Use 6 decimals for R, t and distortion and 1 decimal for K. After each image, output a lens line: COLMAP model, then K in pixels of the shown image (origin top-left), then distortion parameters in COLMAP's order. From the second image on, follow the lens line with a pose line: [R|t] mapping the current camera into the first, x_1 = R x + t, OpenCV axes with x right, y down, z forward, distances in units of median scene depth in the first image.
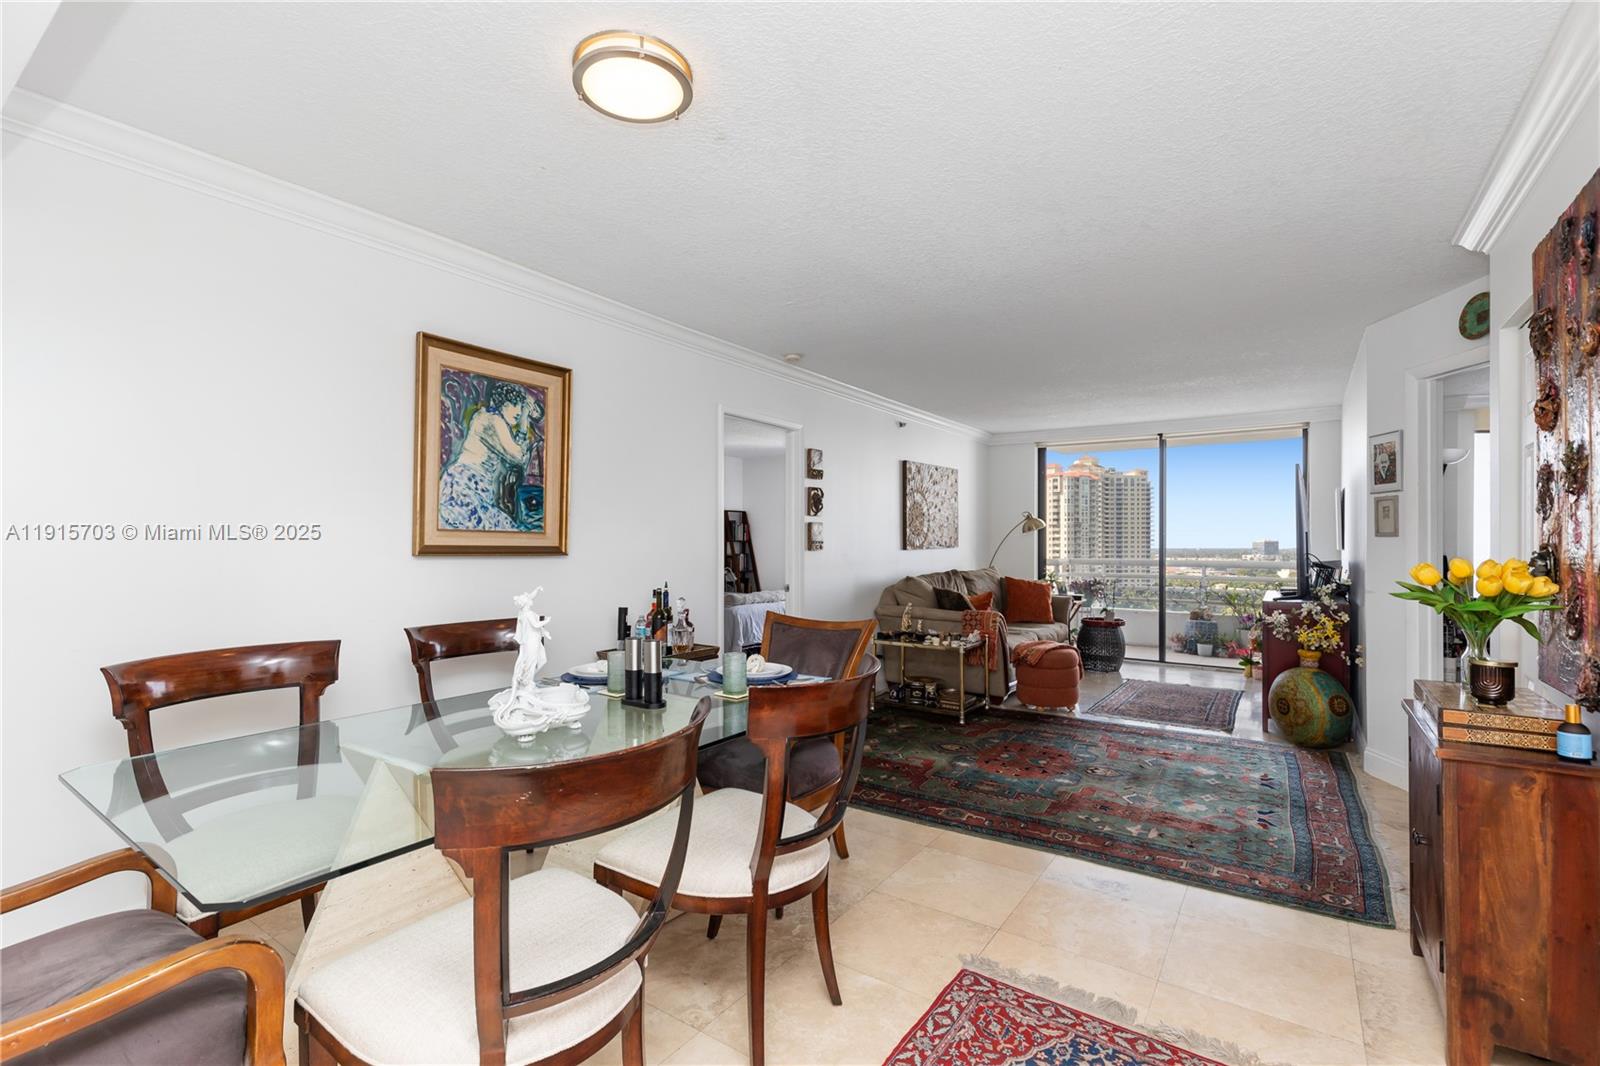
lens RADIAL K [[724.2, 0, 791.6], [0, 724.2, 538.2], [0, 0, 1]] dist [0.000856, -0.000377]
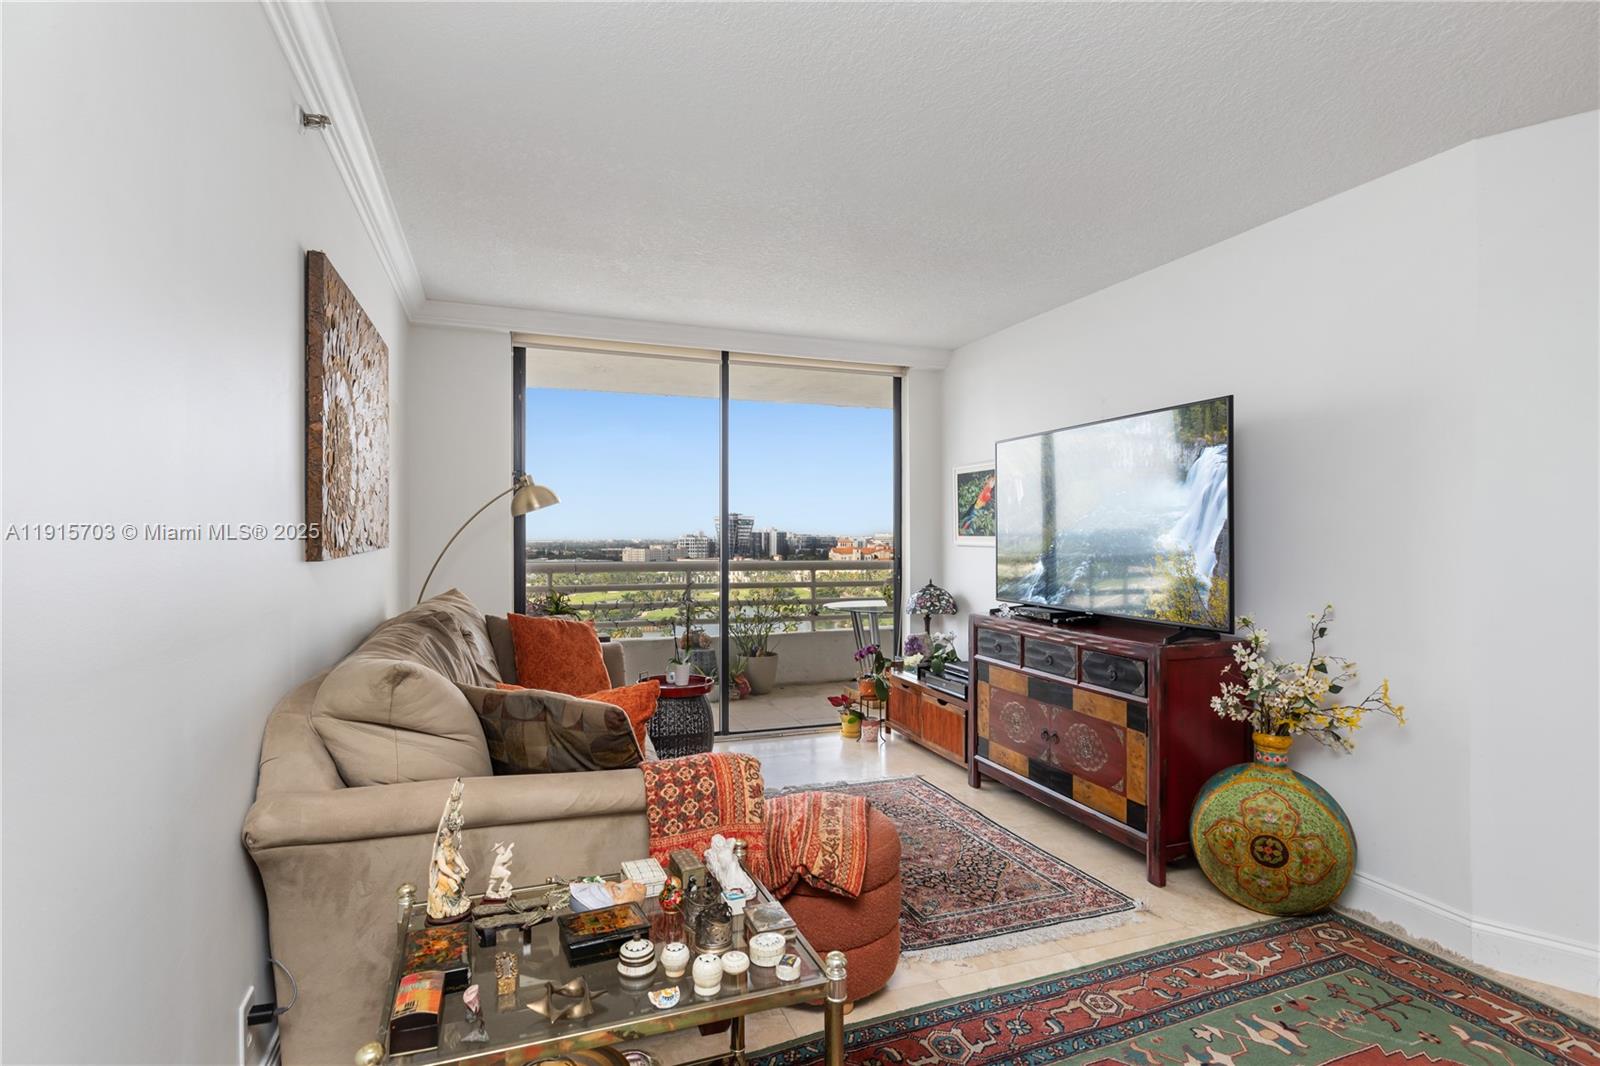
lens RADIAL K [[782.5, 0, 792.3], [0, 782.5, 533.6], [0, 0, 1]] dist [0.000647, -0.000537]
pose [[0.575186, 0.004153, 0.818012, 0.009117], [-0.007938, 0.999968, 0.000505, 0.002966], [-0.817984, -0.006784, 0.575201, 0.599703]]
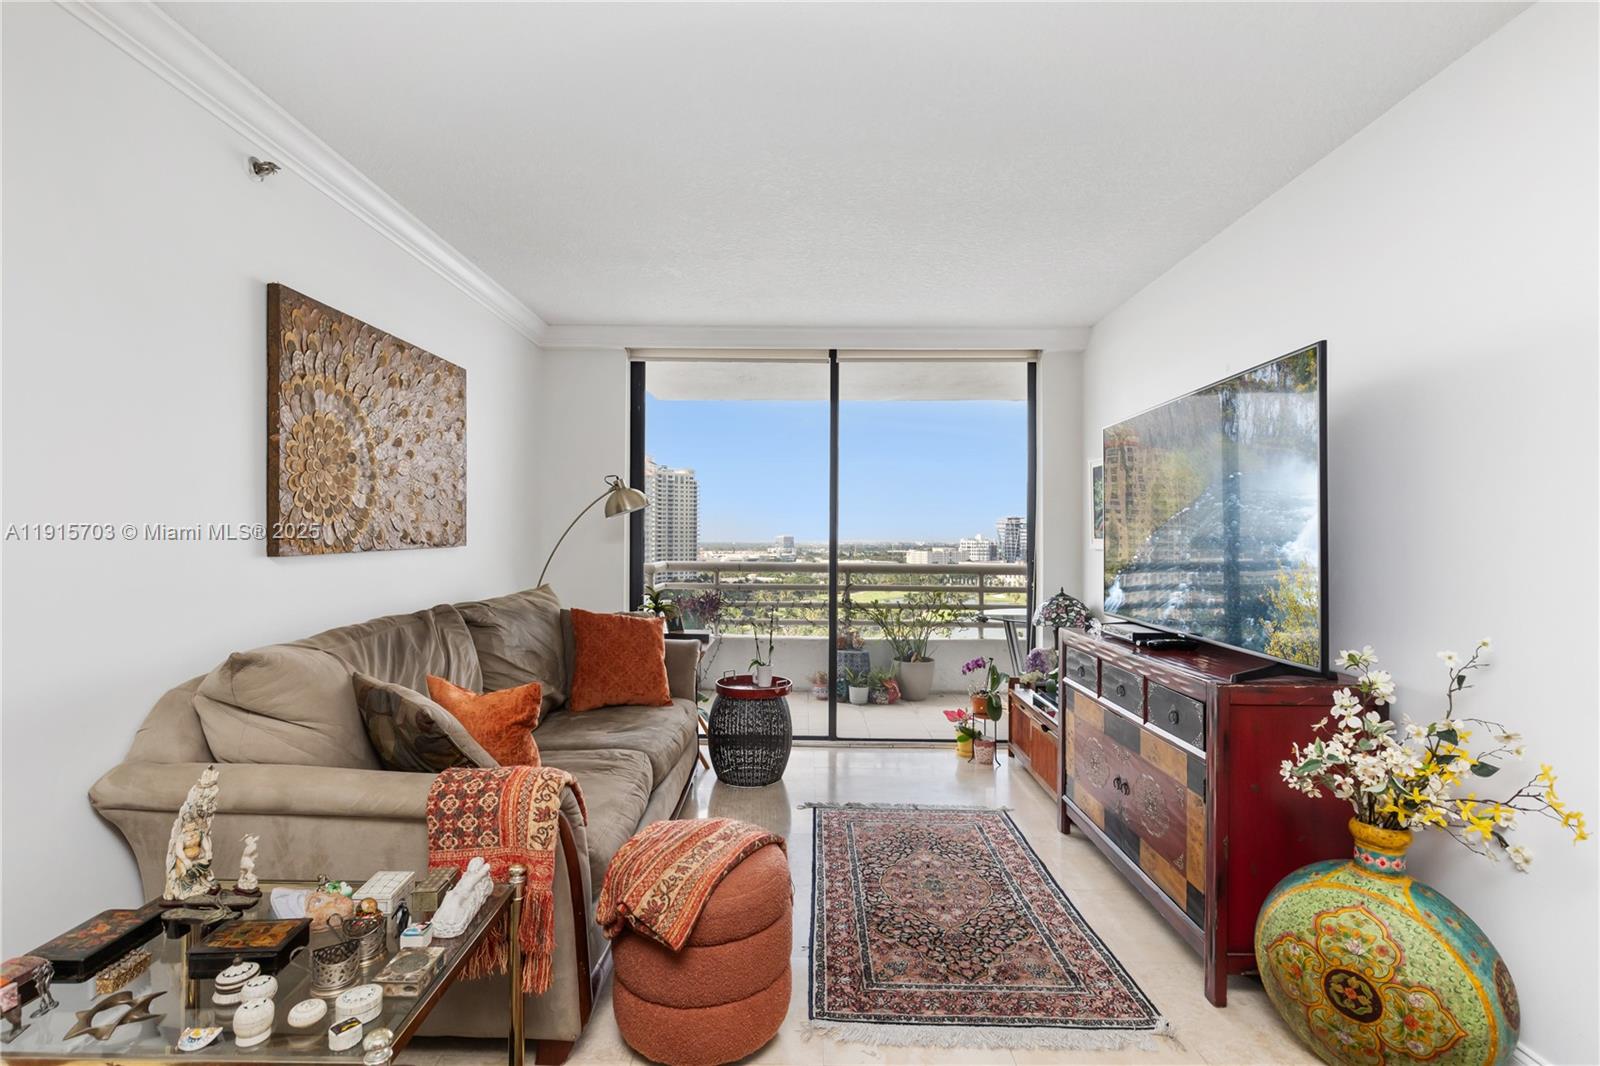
lens RADIAL K [[742.5, 0, 794.5], [0, 742.5, 533.9], [0, 0, 1]] dist [-0.003249, 0.000896]
pose [[0.829538, 0.008764, 0.558382, 0.149267], [-0.010448, 0.999945, -0.000173, 0.003111], [-0.558353, -0.005691, 0.829584, 0.531890]]
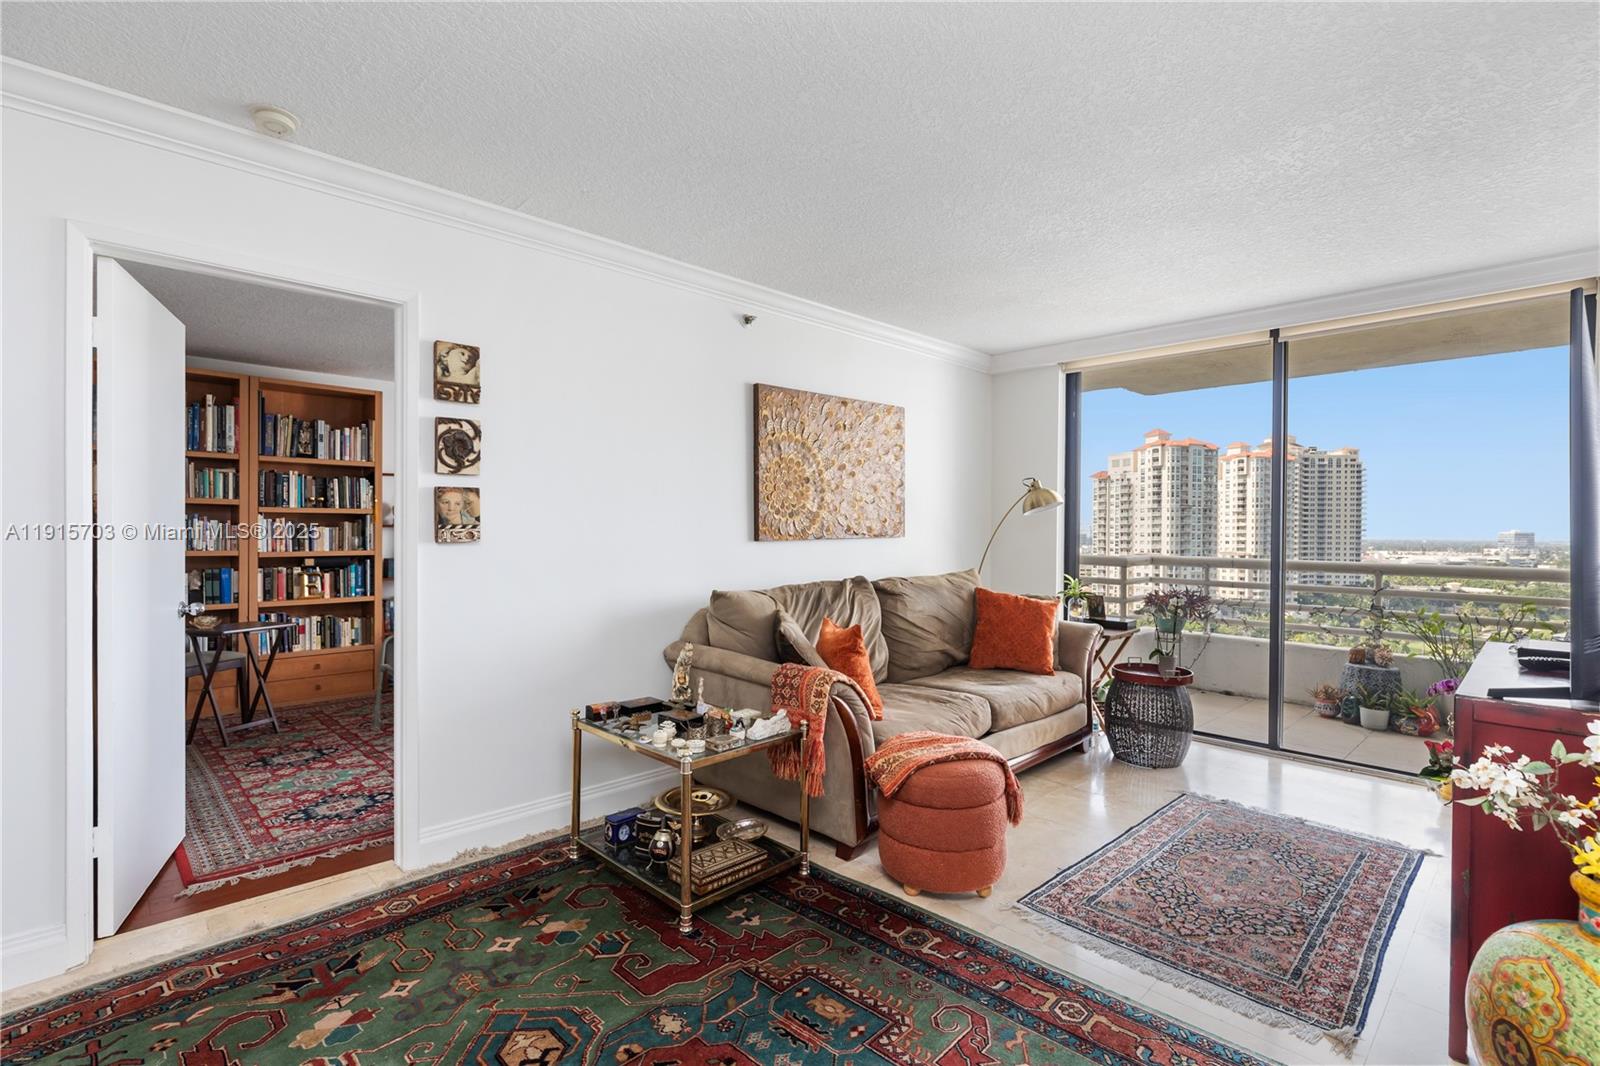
lens RADIAL K [[742.5, 0, 794.5], [0, 742.5, 533.9], [0, 0, 1]] dist [-0.003249, 0.000896]
pose [[0.981212, 0.007432, -0.192787, 0.269985], [-0.005178, 0.999912, 0.012194, 0.002761], [0.192861, -0.010967, 0.981165, 0.390770]]
